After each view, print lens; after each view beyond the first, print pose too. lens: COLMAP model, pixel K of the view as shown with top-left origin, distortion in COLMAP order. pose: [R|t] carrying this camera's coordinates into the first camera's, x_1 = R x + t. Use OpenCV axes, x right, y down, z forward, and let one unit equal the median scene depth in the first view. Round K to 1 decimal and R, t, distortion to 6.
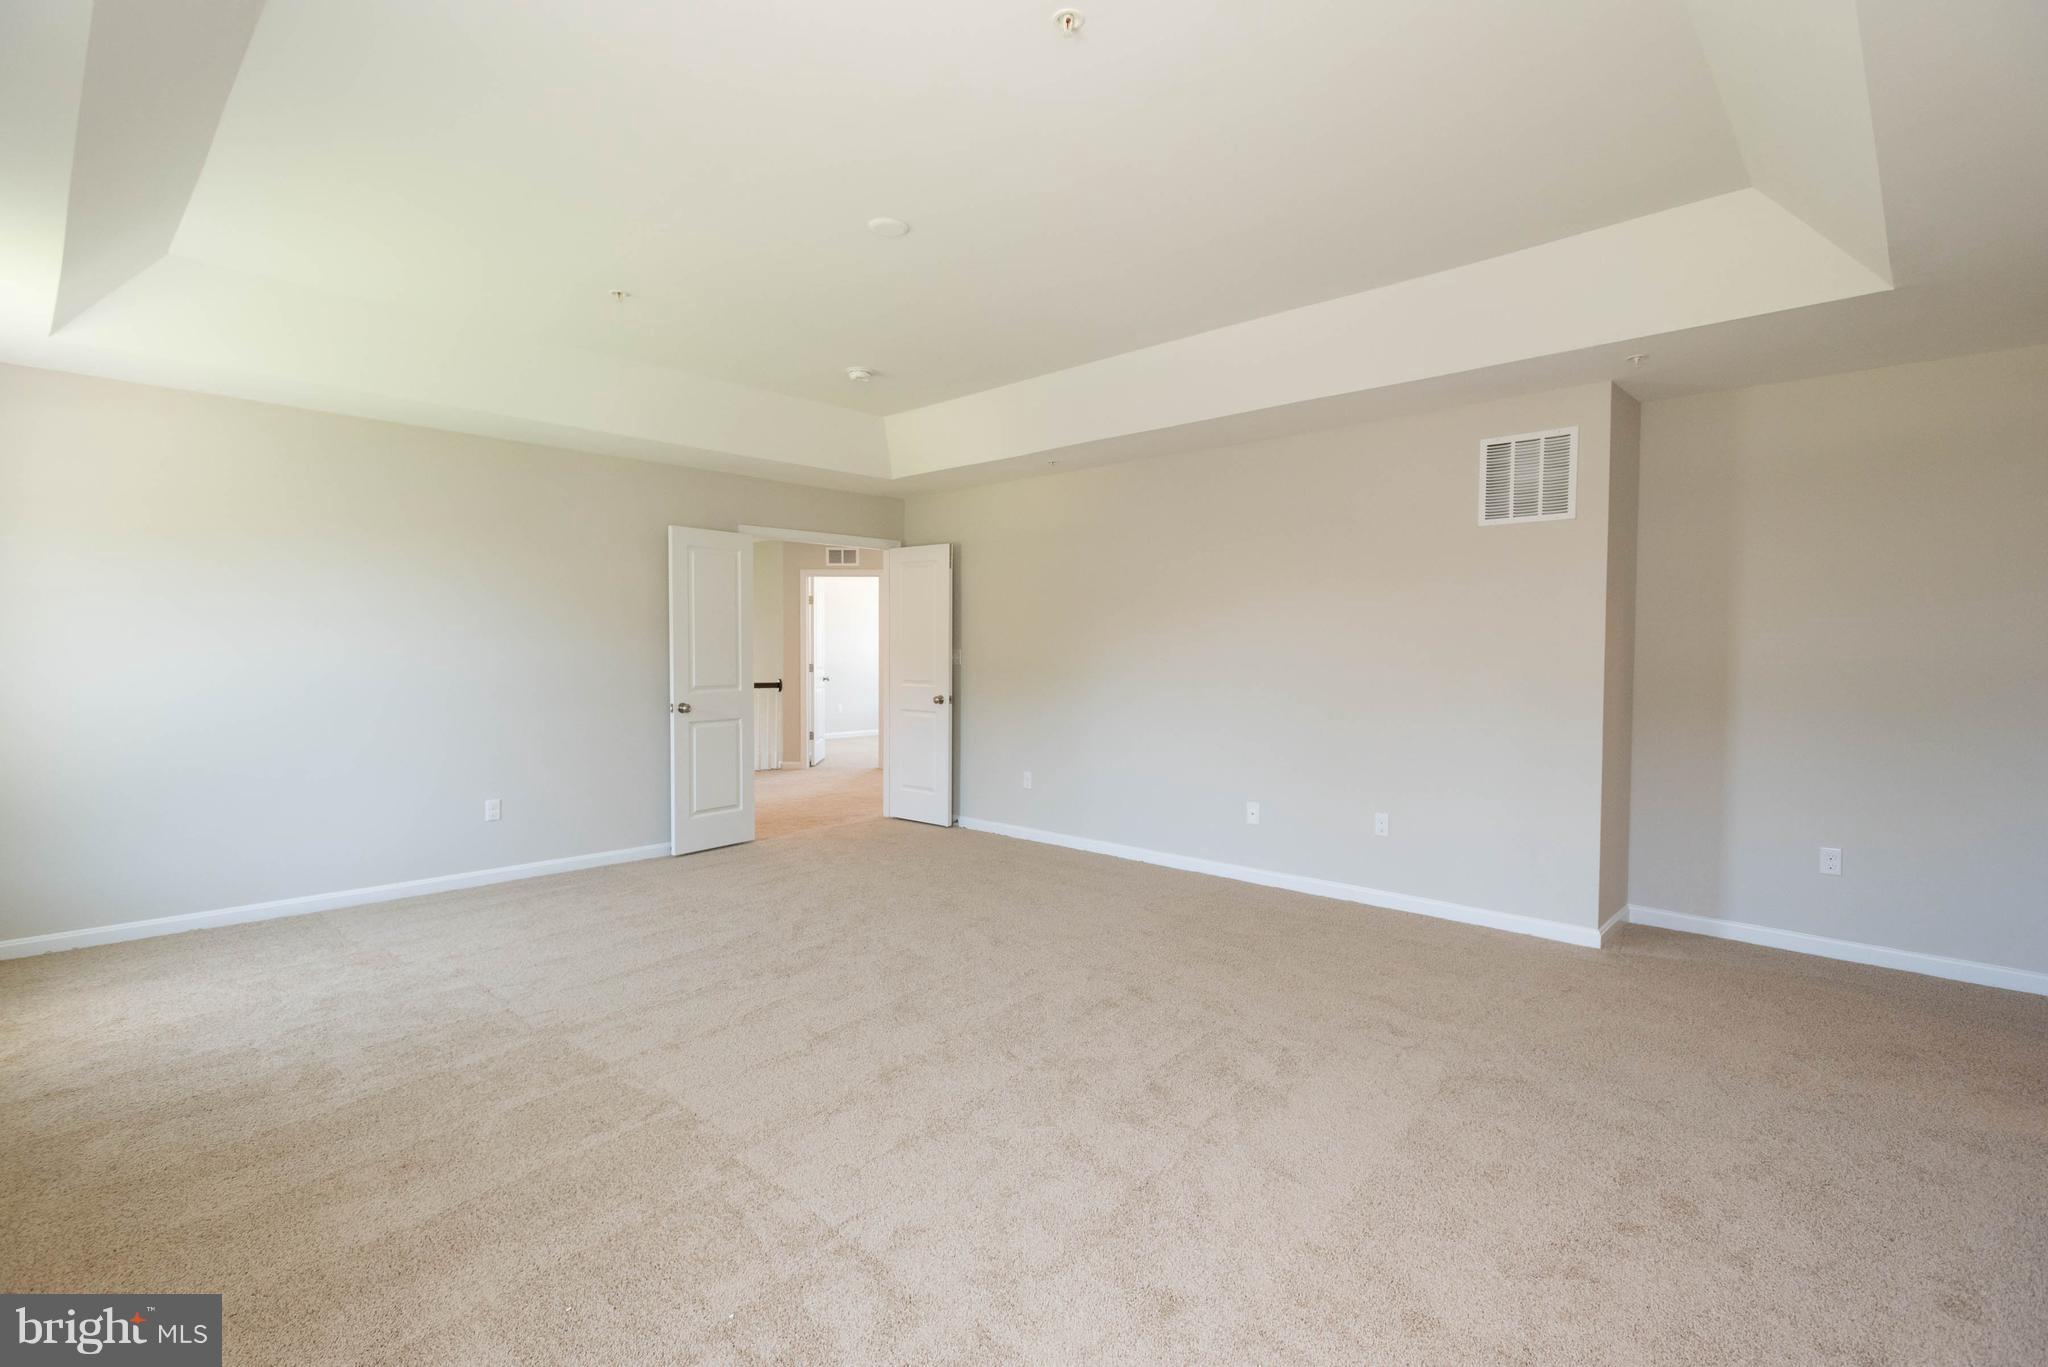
lens RADIAL K [[949.8, 0, 1022.0], [0, 949.8, 682.5], [0, 0, 1]] dist [0.018637, -0.006501]
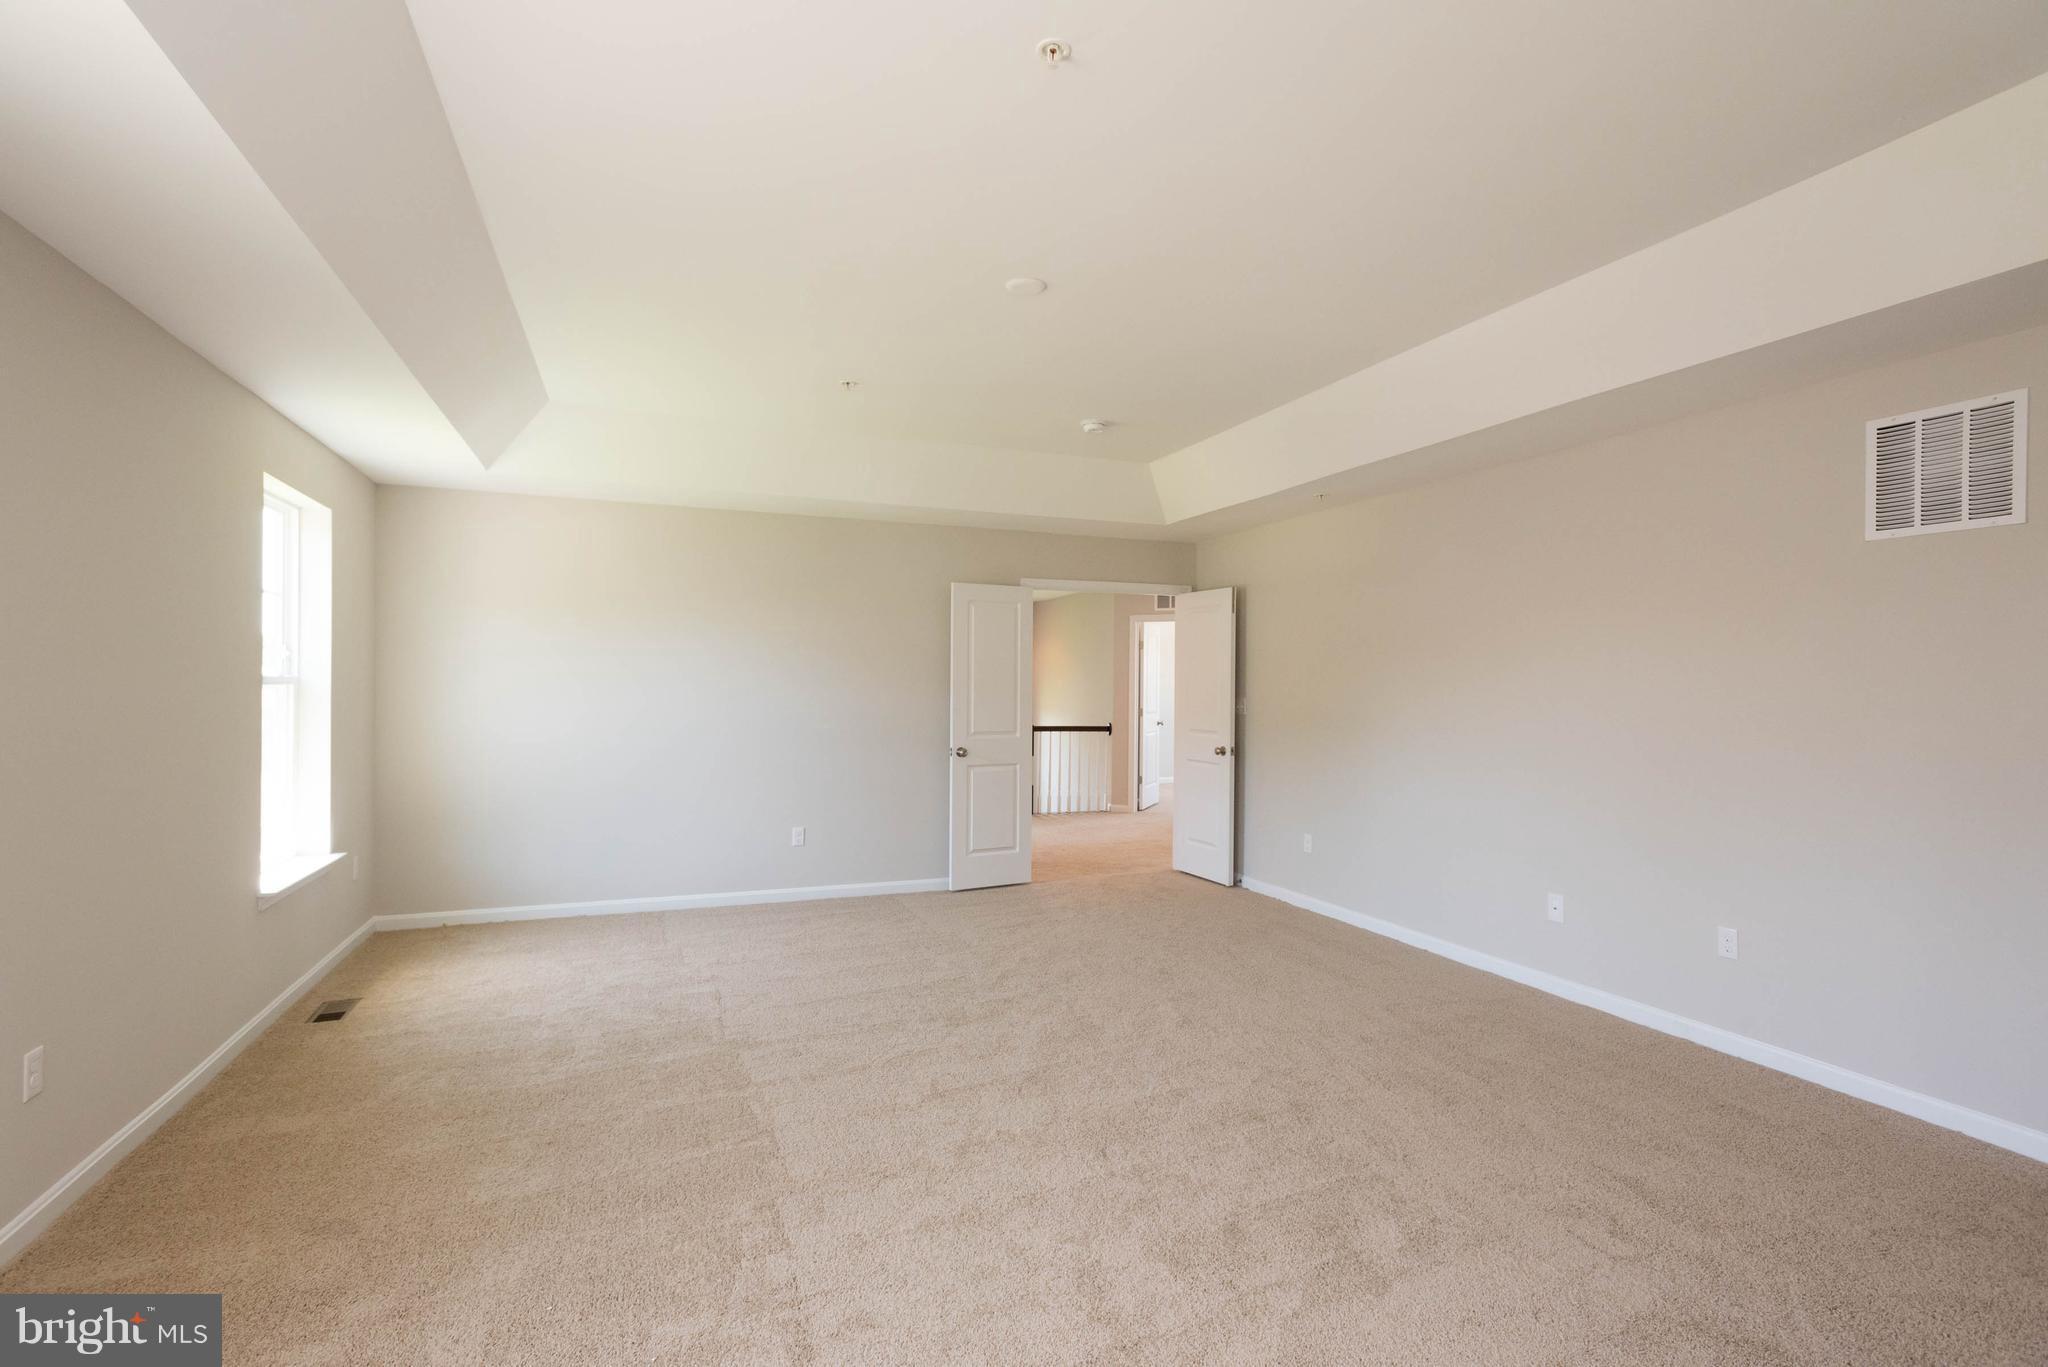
lens RADIAL K [[949.8, 0, 1022.0], [0, 949.8, 682.5], [0, 0, 1]] dist [0.018637, -0.006501]
pose [[0.906733, 0.002225, -0.421699, 0.211753], [-0.019320, 0.999155, -0.036270, -0.018831], [0.421262, 0.041034, 0.906010, 0.081754]]
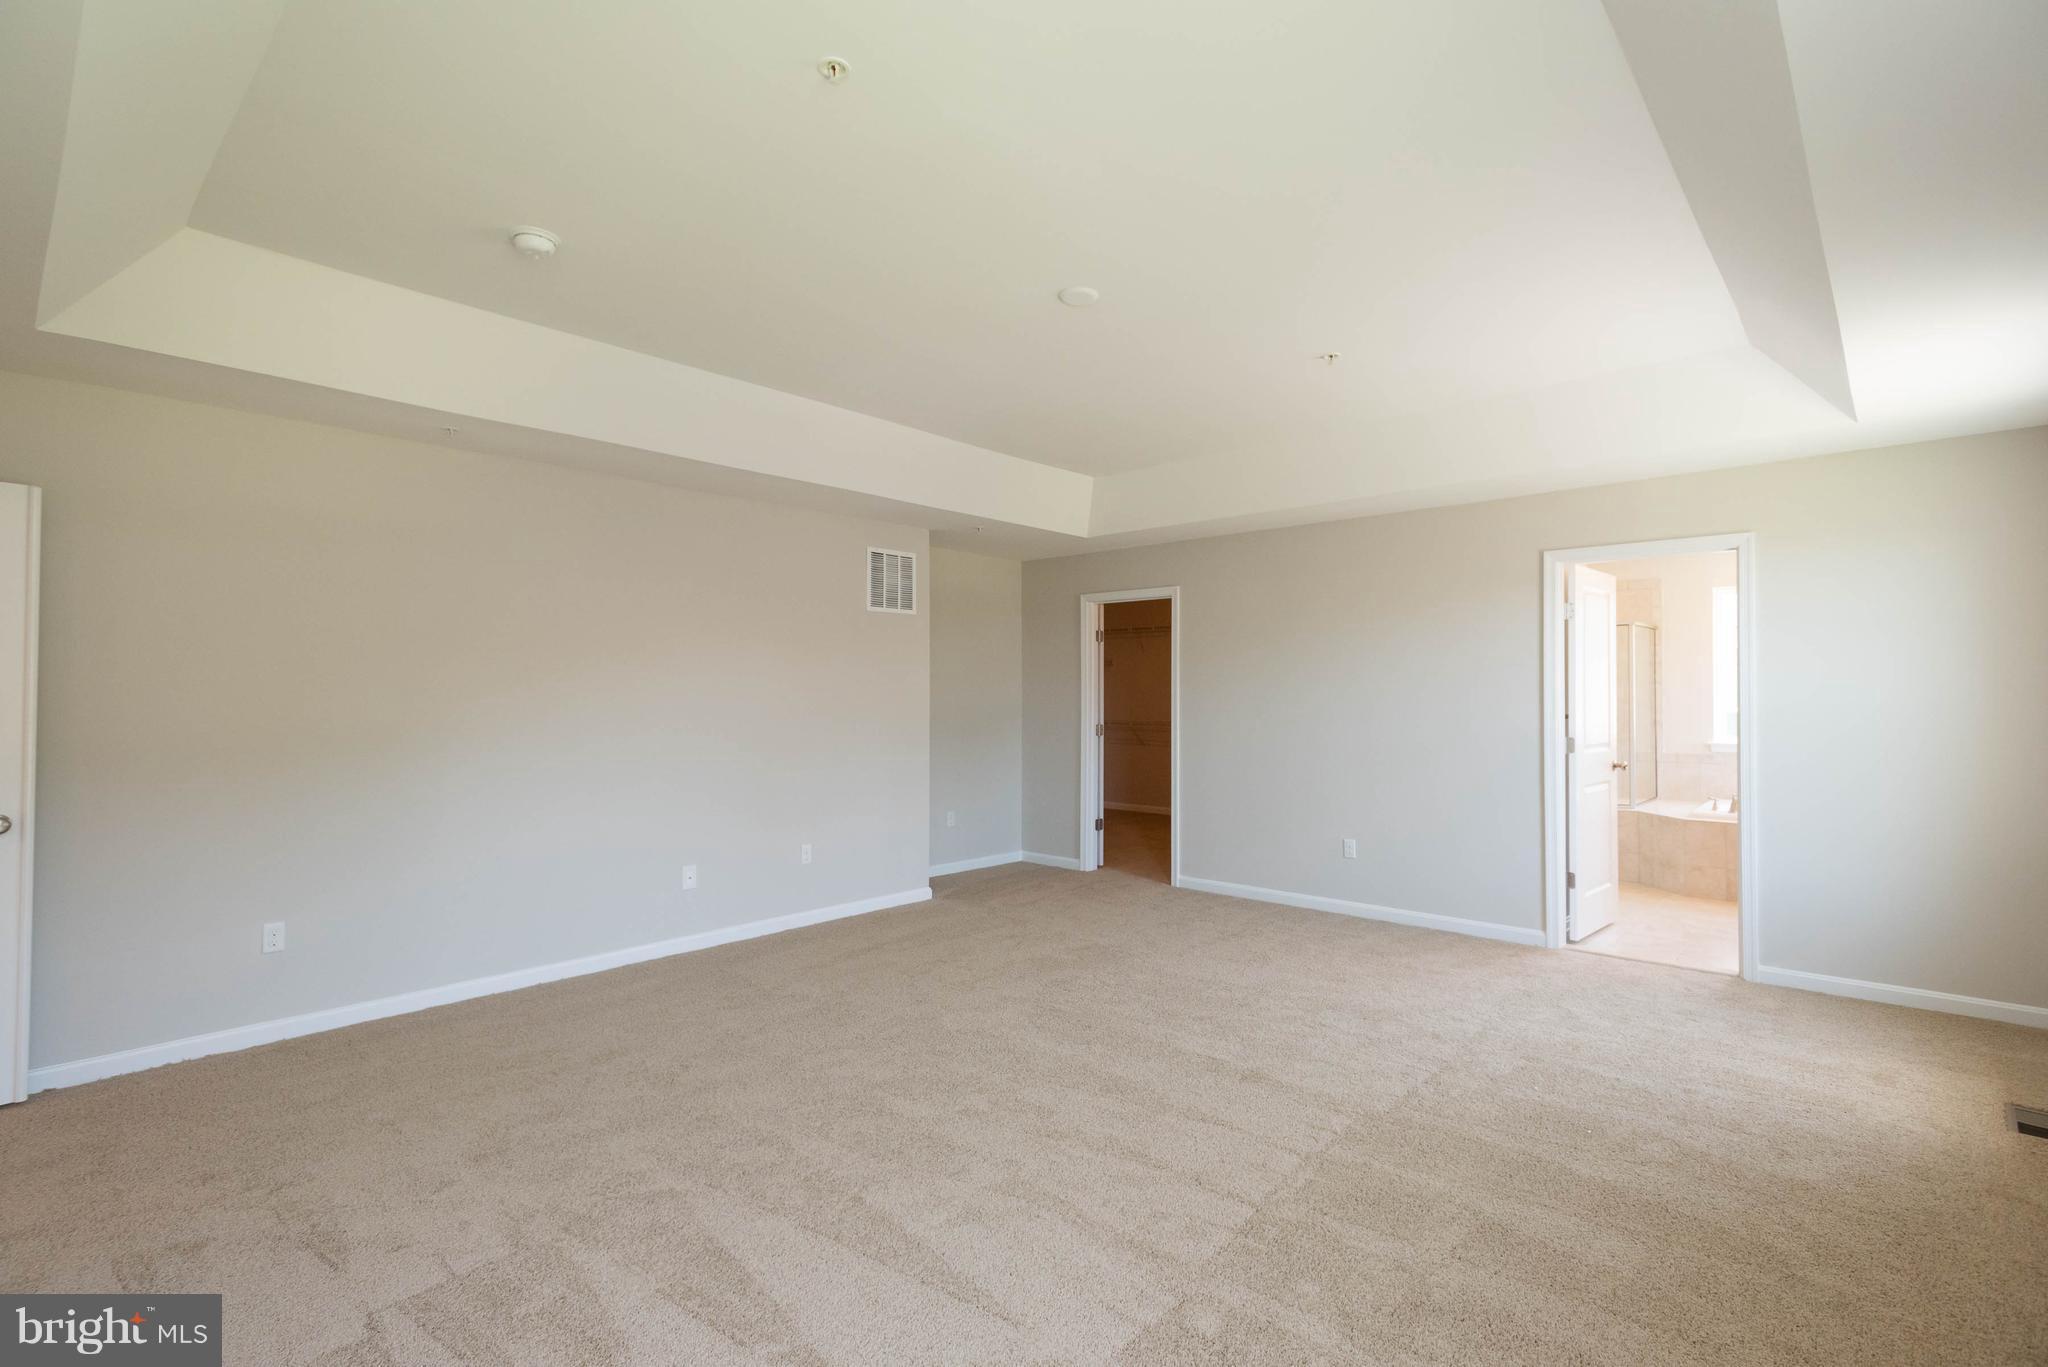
lens RADIAL K [[949.8, 0, 1022.0], [0, 949.8, 682.5], [0, 0, 1]] dist [0.018637, -0.006501]
pose [[-0.009730, 0.012404, 0.999876, -0.868827], [0.038374, 0.999191, -0.012022, -0.039844], [-0.999216, 0.038252, -0.010198, 0.818588]]
